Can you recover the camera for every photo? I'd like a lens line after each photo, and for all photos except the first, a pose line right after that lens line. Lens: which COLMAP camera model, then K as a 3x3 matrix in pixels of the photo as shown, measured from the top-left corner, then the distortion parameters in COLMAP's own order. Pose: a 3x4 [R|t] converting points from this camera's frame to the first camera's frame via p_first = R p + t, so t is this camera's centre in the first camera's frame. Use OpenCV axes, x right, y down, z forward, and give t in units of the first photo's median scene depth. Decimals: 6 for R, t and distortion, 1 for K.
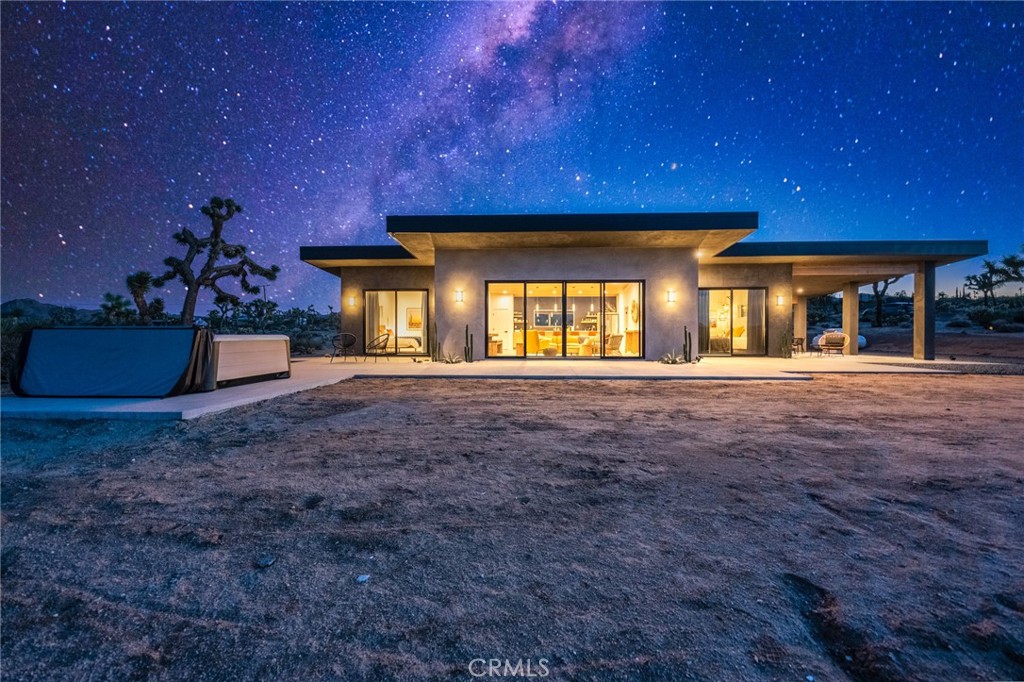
lens RADIAL K [[380.7, 0, 512.0], [0, 380.7, 341.0], [0, 0, 1]] dist [0.013059, -0.009400]
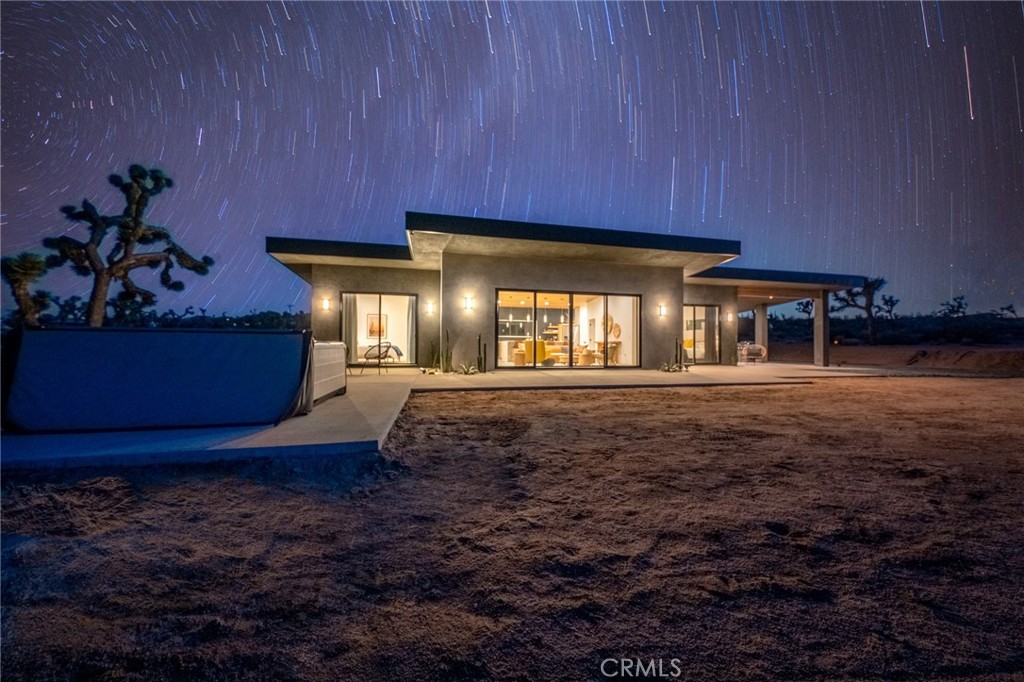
lens RADIAL K [[380.7, 0, 512.0], [0, 380.7, 341.0], [0, 0, 1]] dist [0.013059, -0.009400]
pose [[0.962323, 0.010286, 0.271713, -0.289754], [-0.002738, 0.999600, -0.028144, 0.002314], [-0.271894, 0.026340, 0.961967, 0.064801]]
